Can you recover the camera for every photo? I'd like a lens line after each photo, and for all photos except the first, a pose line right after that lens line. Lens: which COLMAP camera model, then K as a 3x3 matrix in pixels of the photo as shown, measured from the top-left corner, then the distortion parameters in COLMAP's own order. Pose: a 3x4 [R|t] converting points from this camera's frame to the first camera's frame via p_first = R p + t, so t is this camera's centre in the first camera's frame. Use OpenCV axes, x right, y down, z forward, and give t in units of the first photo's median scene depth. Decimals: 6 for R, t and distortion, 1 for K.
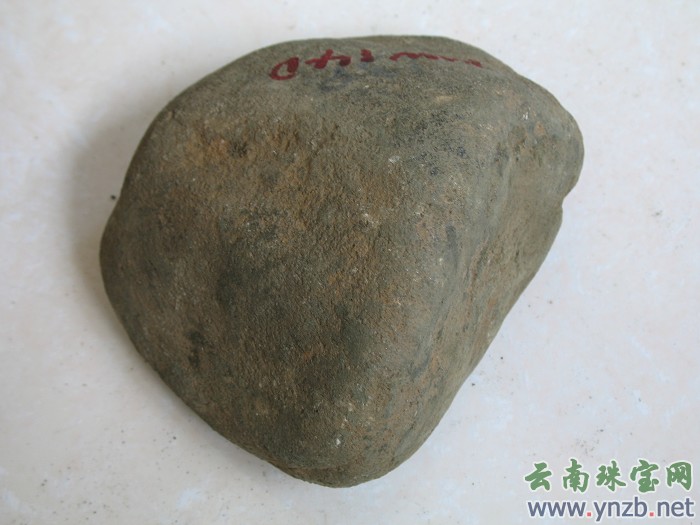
lens RADIAL K [[1252.7, 0, 350.0], [0, 1252.7, 262.5], [0, 0, 1]] dist [0.006787, 0.012185]
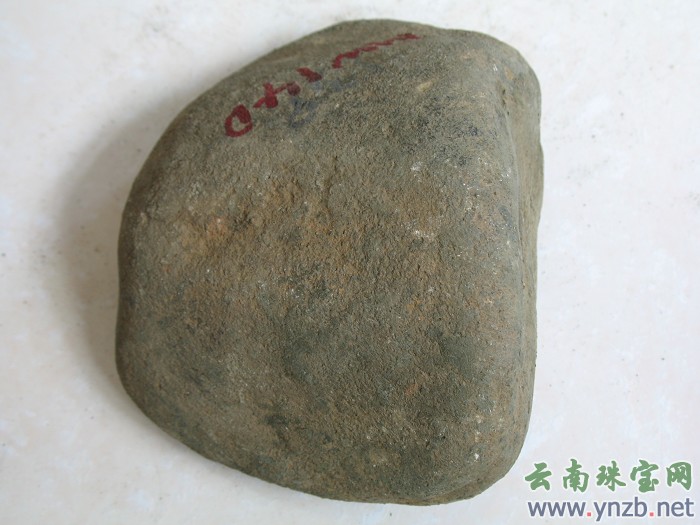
lens RADIAL K [[1252.7, 0, 350.0], [0, 1252.7, 262.5], [0, 0, 1]] dist [0.006787, 0.012185]
pose [[0.895420, -0.418898, 0.150824, -0.169820], [0.411202, 0.907977, 0.080562, -0.104382], [-0.170692, -0.010118, 0.985273, 0.061458]]
